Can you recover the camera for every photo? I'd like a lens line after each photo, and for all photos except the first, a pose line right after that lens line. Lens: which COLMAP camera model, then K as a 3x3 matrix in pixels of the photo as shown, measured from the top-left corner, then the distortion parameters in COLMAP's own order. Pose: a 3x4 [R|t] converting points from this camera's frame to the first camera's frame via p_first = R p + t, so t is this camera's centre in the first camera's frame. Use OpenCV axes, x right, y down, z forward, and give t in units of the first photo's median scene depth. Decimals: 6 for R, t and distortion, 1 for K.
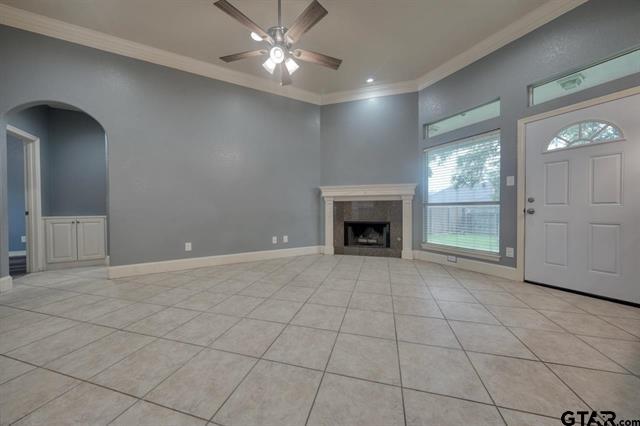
lens RADIAL K [[217.7, 0, 322.3], [0, 217.7, 211.1], [0, 0, 1]] dist [-0.004554, 0.000890]
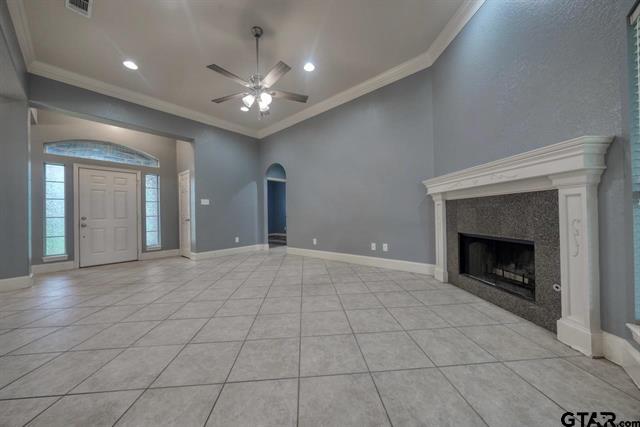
lens RADIAL K [[217.7, 0, 319.7], [0, 217.7, 214.7], [0, 0, 1]] dist [-0.004554, 0.000890]
pose [[0.342787, 0.000792, -0.939413, 0.568656], [0.008448, 0.999957, 0.003926, -0.008581], [0.939375, -0.009282, 0.342766, 0.459838]]
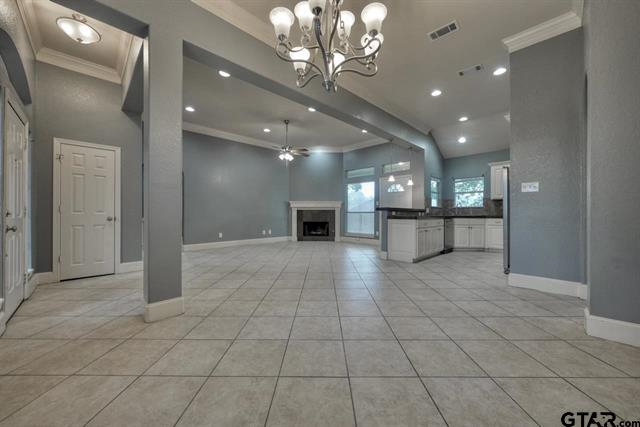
lens RADIAL K [[265.5, 0, 317.3], [0, 265.5, 215.3], [0, 0, 1]] dist [0.023307, 0.000042]
pose [[0.970014, 0.004873, 0.243000, -0.320119], [-0.003638, 0.999978, -0.005531, 0.008796], [-0.243022, 0.004481, 0.970011, -1.125050]]
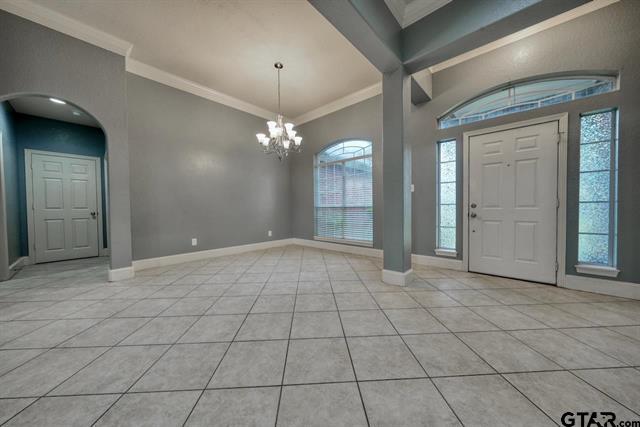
lens RADIAL K [[217.7, 0, 321.3], [0, 217.7, 212.1], [0, 0, 1]] dist [-0.004554, 0.000890]
pose [[-0.945135, 0.028689, -0.325417, -0.042539], [0.018031, 0.999199, 0.035722, -0.011202], [0.326181, 0.027895, -0.944896, 0.296874]]
